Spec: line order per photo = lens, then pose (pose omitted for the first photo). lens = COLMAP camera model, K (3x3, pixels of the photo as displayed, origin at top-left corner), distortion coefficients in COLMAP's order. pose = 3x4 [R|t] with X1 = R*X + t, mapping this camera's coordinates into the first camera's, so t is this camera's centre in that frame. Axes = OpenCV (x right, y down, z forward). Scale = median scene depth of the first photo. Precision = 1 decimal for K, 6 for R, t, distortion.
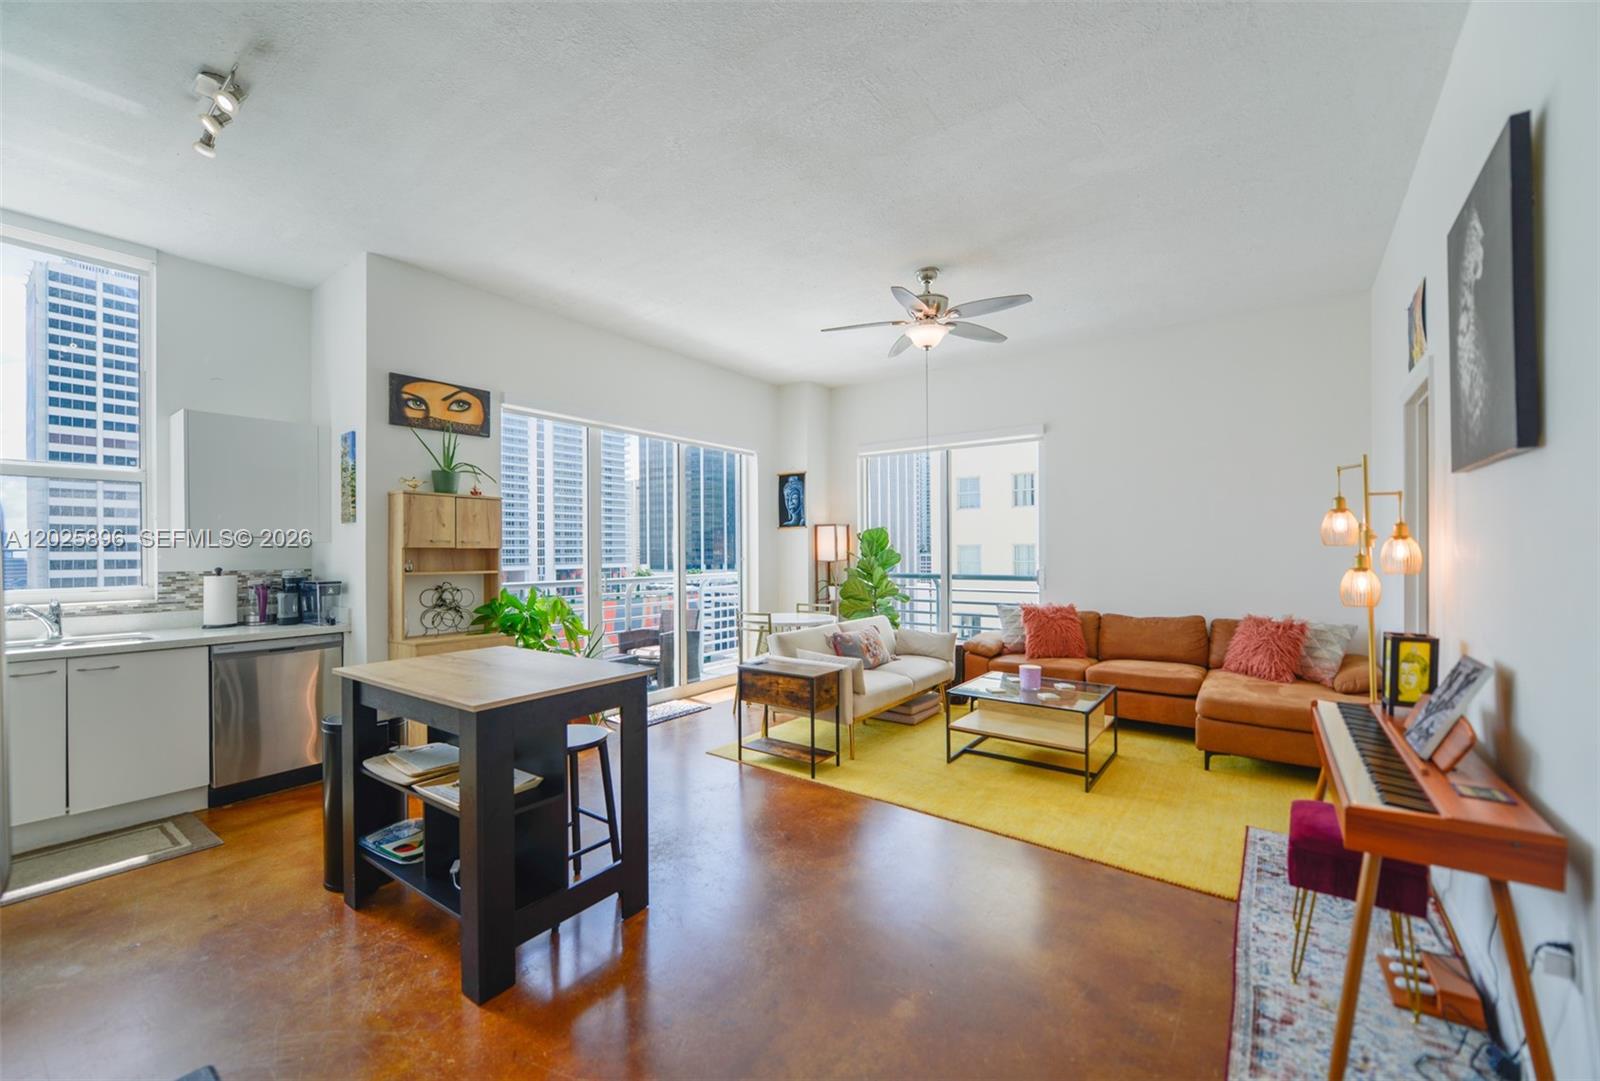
lens RADIAL K [[644.1, 0, 787.5], [0, 644.1, 551.1], [0, 0, 1]] dist [0.000580, -0.004937]
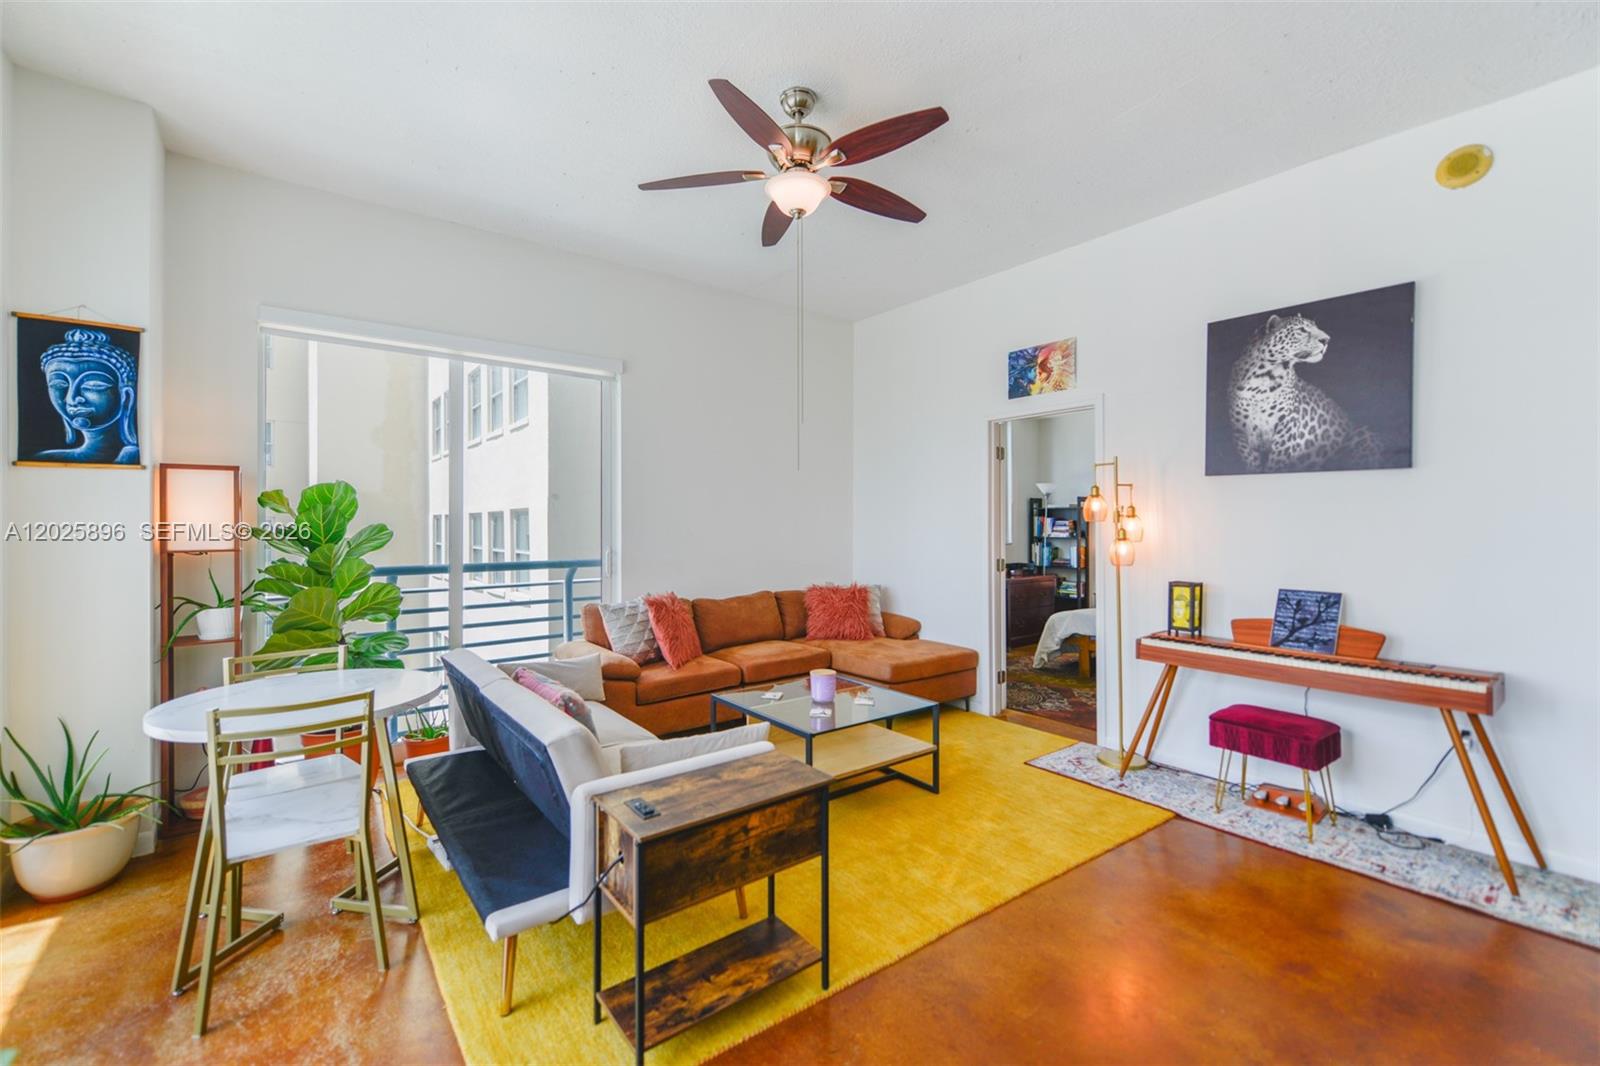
lens RADIAL K [[664.7, 0, 788.5], [0, 664.7, 521.2], [0, 0, 1]] dist [0.001235, -0.000753]
pose [[0.268996, 0.008773, 0.963101, -0.421885], [0.002047, 0.999951, -0.009680, 0.001547], [-0.963139, 0.004575, 0.268964, 0.816175]]
